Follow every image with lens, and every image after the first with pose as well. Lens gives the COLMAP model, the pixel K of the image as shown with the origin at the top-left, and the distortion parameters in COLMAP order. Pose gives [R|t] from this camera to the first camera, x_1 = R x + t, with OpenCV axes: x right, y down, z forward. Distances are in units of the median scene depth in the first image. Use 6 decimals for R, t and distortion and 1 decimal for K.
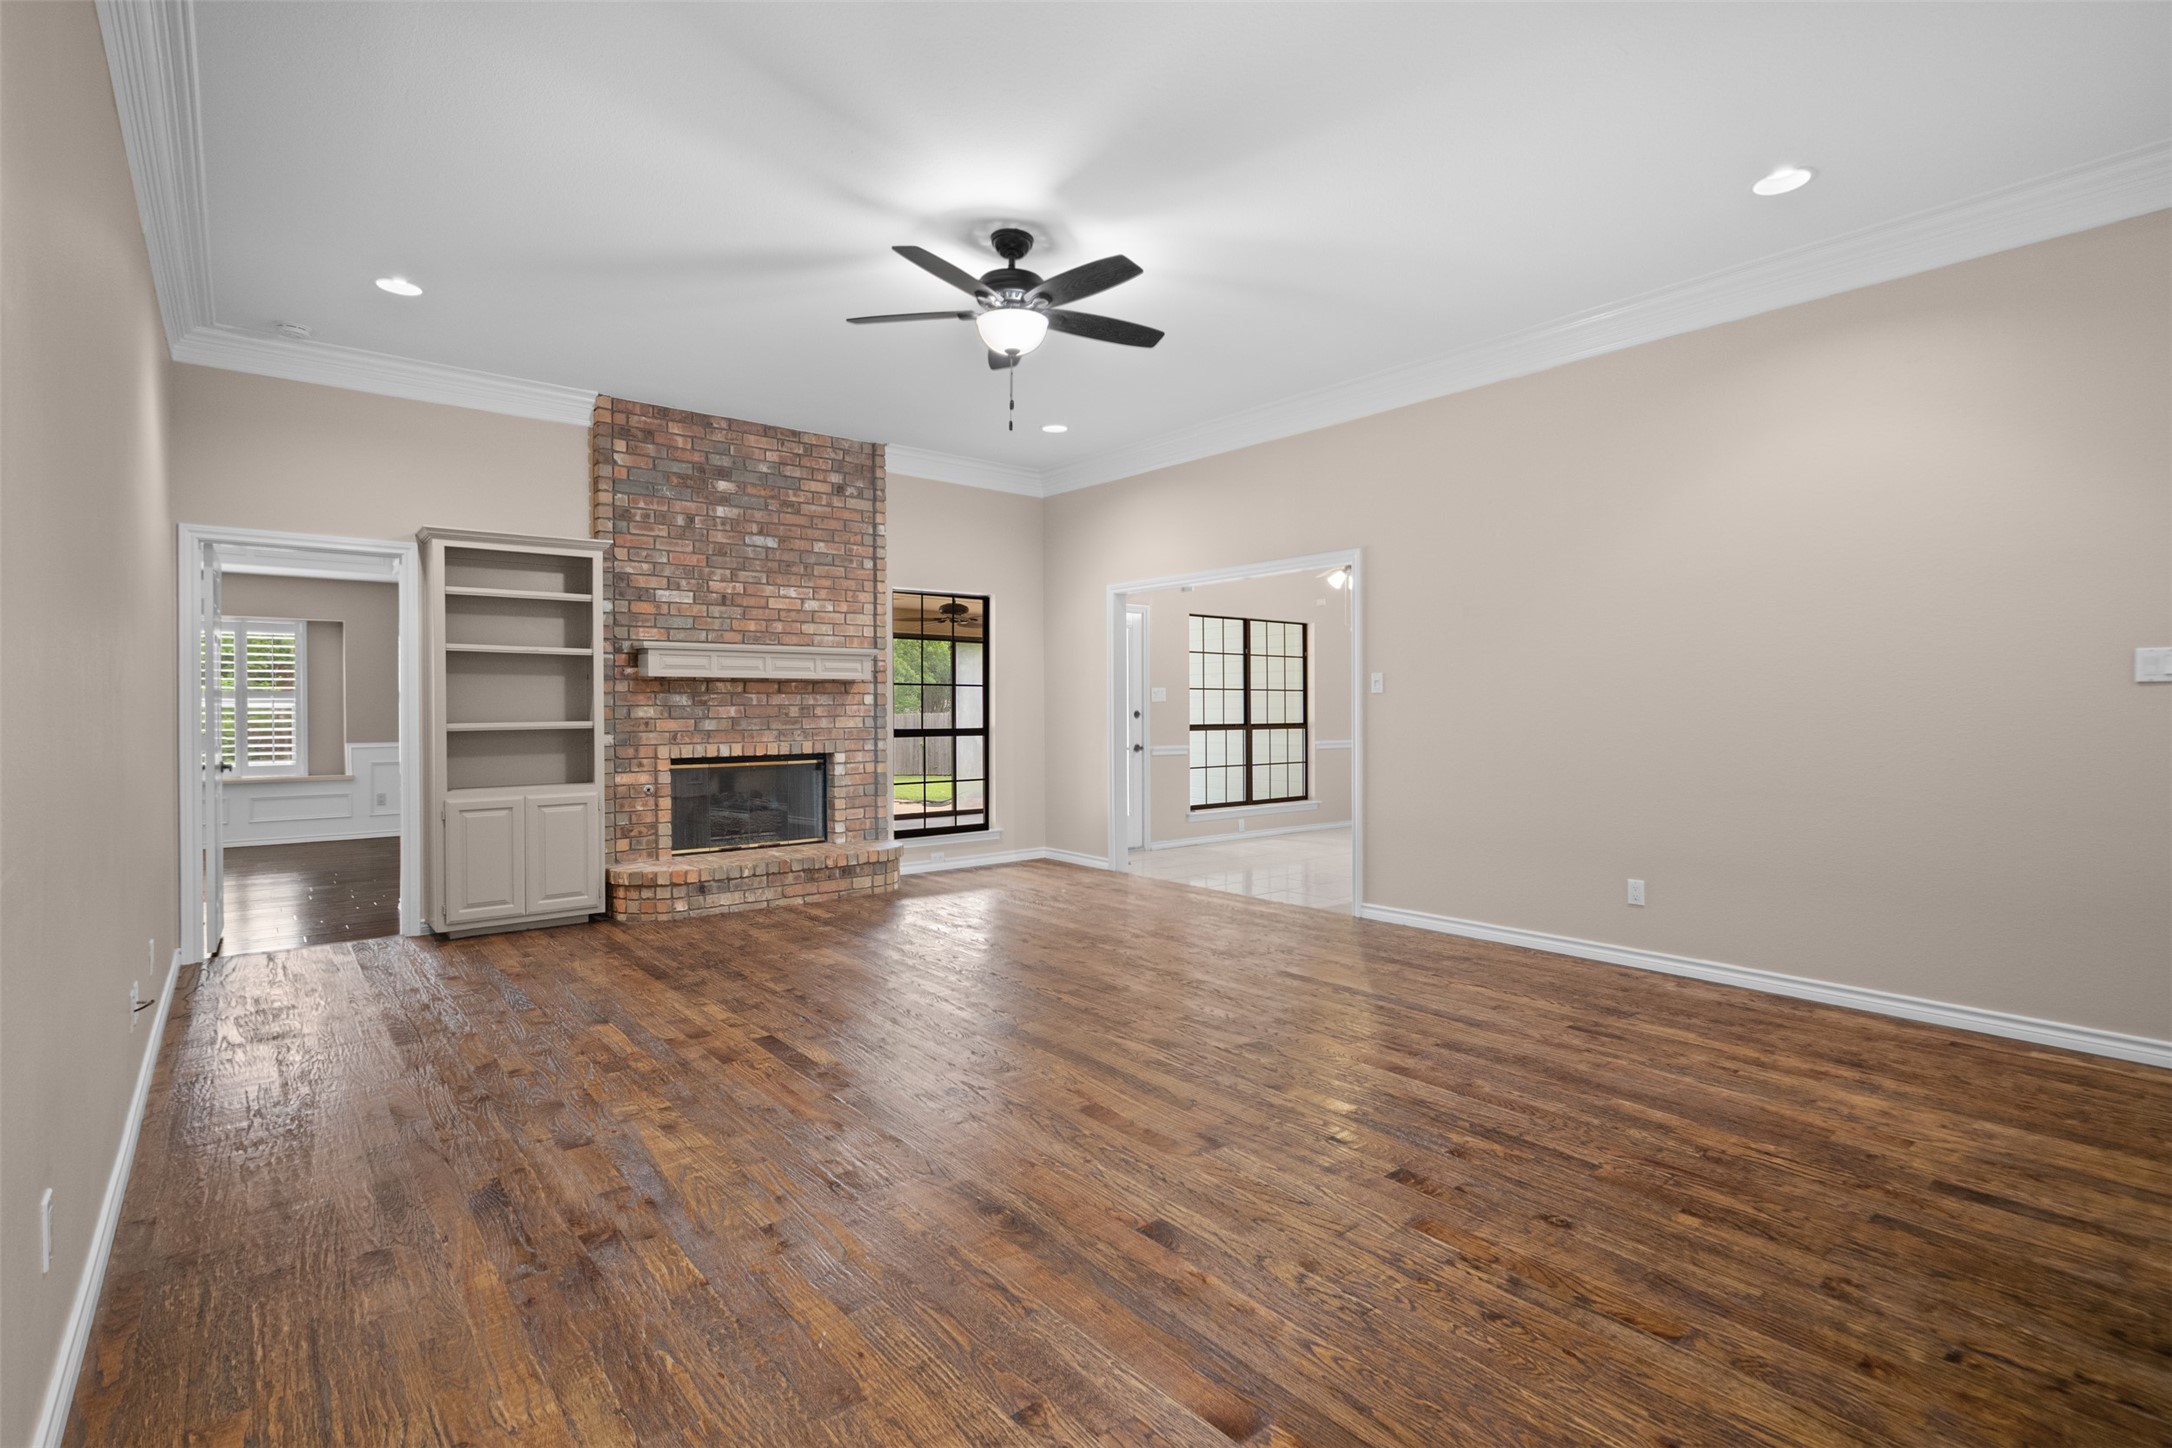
lens RADIAL K [[1004.7, 0, 1085.0], [0, 1004.7, 712.8], [0, 0, 1]] dist [-0.000818, 0.000454]
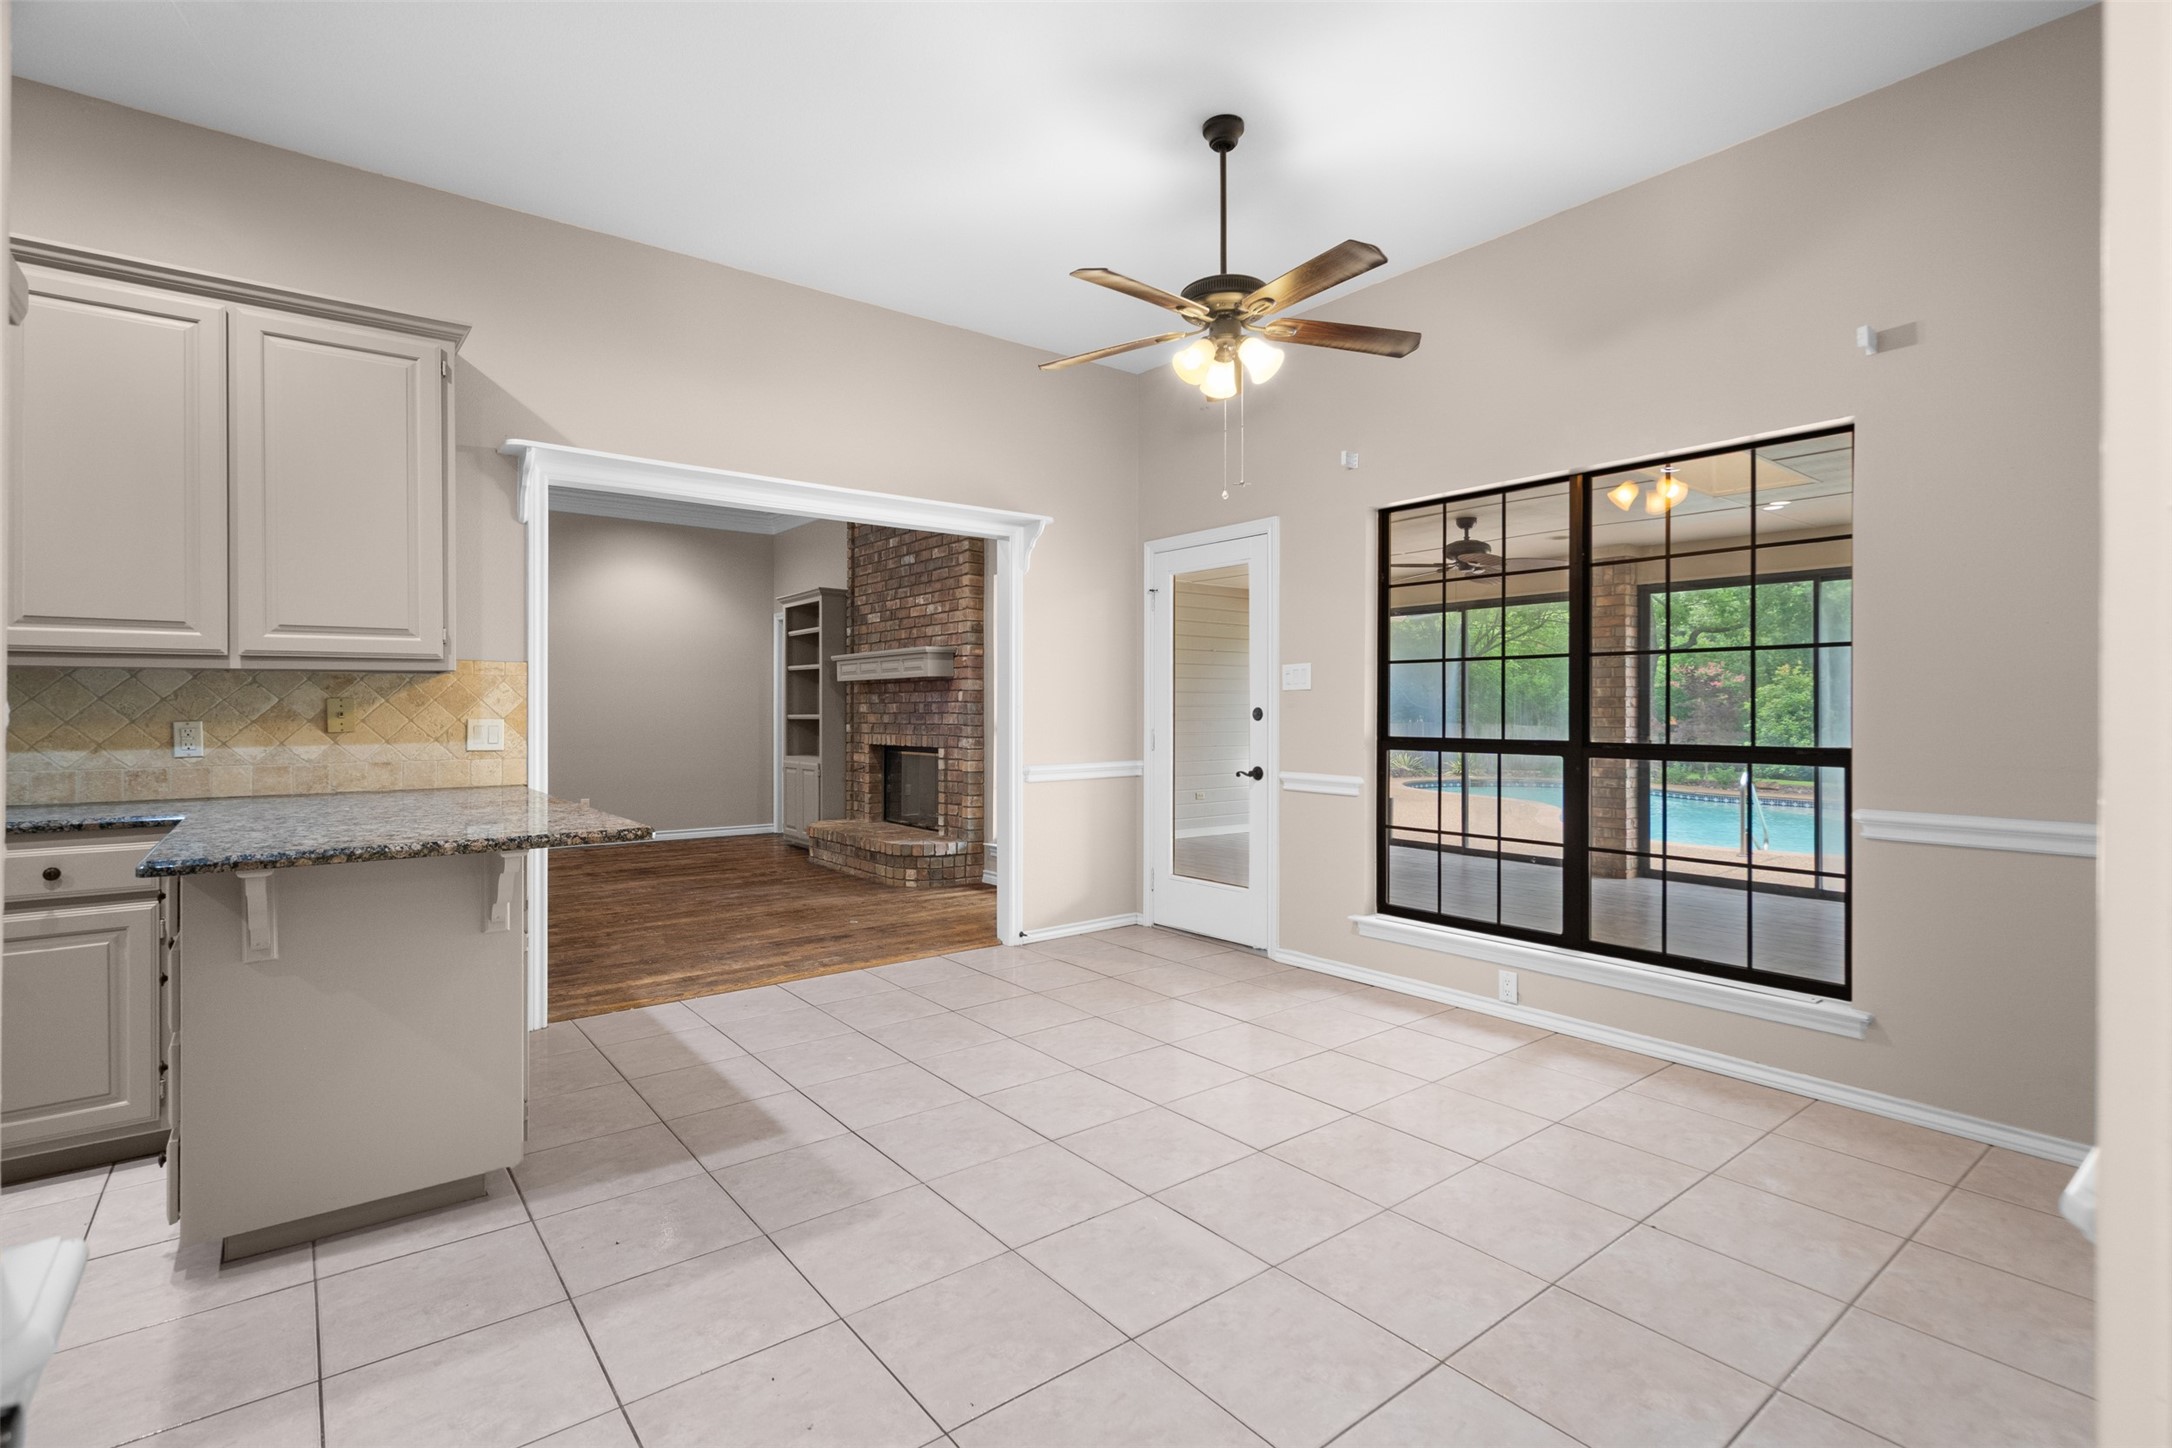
lens RADIAL K [[1004.7, 0, 1048.3], [0, 1004.7, 711.9], [0, 0, 1]] dist [-0.000818, 0.000454]
pose [[-0.015017, -0.000905, -0.999887, 0.796171], [-0.010148, 0.999948, -0.000753, 0.002390], [0.999836, 0.010135, -0.015025, 1.137148]]
